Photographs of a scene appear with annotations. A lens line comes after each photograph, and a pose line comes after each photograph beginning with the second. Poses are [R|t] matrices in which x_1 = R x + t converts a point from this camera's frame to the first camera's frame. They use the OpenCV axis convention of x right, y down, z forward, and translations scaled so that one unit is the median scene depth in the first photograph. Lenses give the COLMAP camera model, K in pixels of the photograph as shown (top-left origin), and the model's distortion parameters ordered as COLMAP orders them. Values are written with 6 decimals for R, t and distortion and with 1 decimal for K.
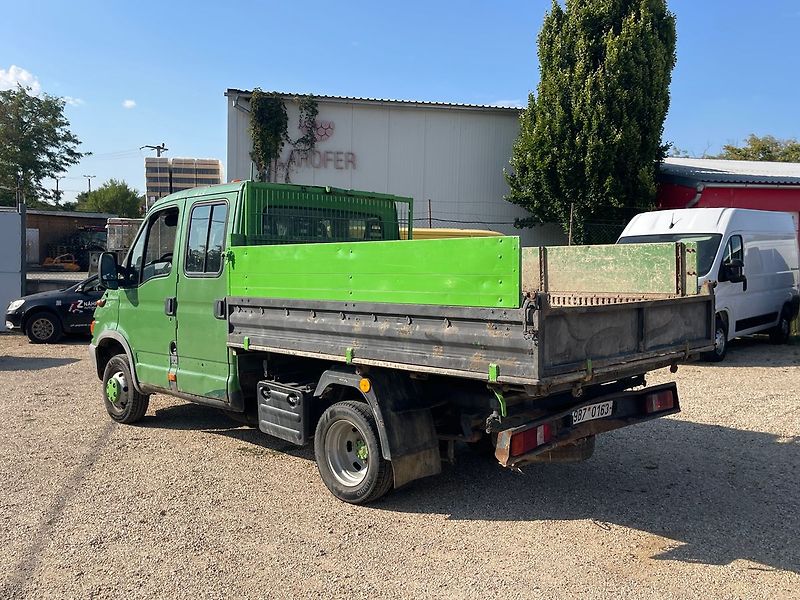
lens RADIAL K [[764.8, 0, 403.1], [0, 764.8, 324.3], [0, 0, 1]] dist [0.043992, 0.000000]
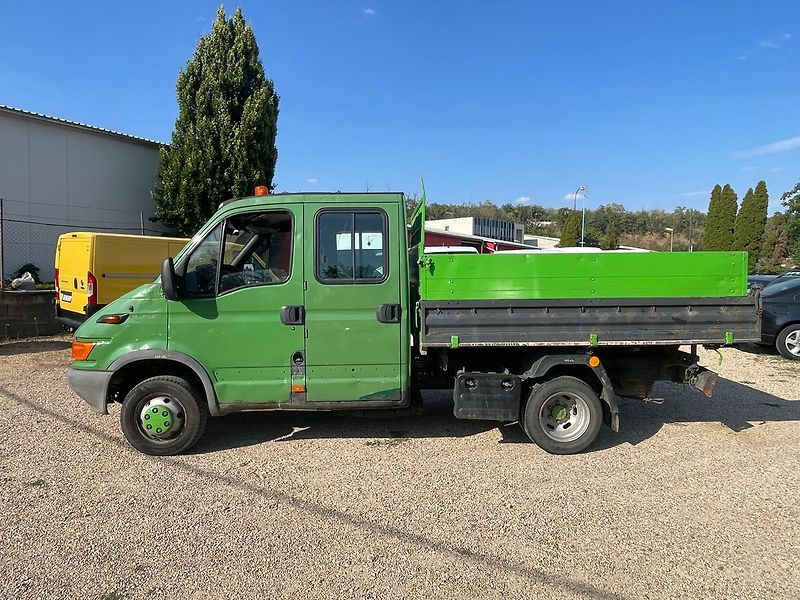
lens RADIAL K [[554.4, 0, 392.1], [0, 554.4, 302.4], [0, 0, 1]] dist [-0.006766, 0.002270]
pose [[0.686496, -0.046564, 0.725641, -0.482678], [0.060896, 0.998123, 0.006439, -0.024217], [-0.724579, 0.039768, 0.688043, 0.291824]]
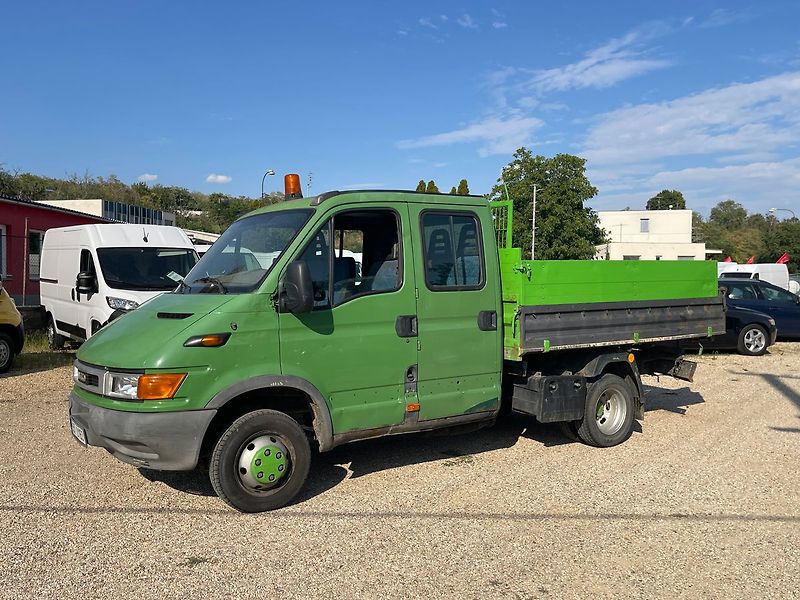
lens RADIAL K [[764.8, 0, 420.6], [0, 764.8, 299.6], [0, 0, 1]] dist [0.043992, 0.000000]
pose [[0.156032, -0.033816, 0.987173, -0.769994], [0.080381, 0.996534, 0.021432, -0.047048], [-0.984476, 0.076006, 0.158209, 0.569324]]
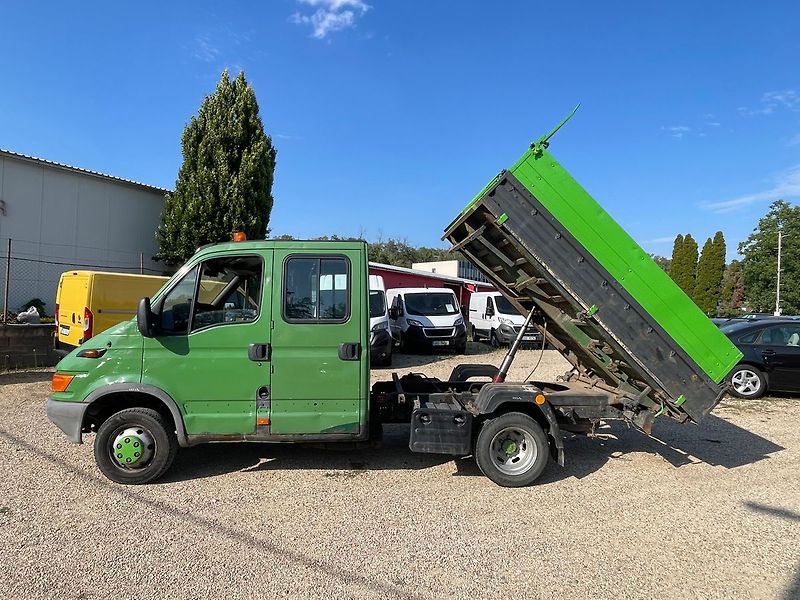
lens RADIAL K [[517.6, 0, 390.5], [0, 517.6, 300.0], [0, 0, 1]] dist [-0.015260, 0.009954]
pose [[0.678919, 0.016311, 0.734032, -0.465729], [0.047980, 0.996631, -0.066524, -0.025739], [-0.732644, 0.080383, 0.675849, 0.267661]]
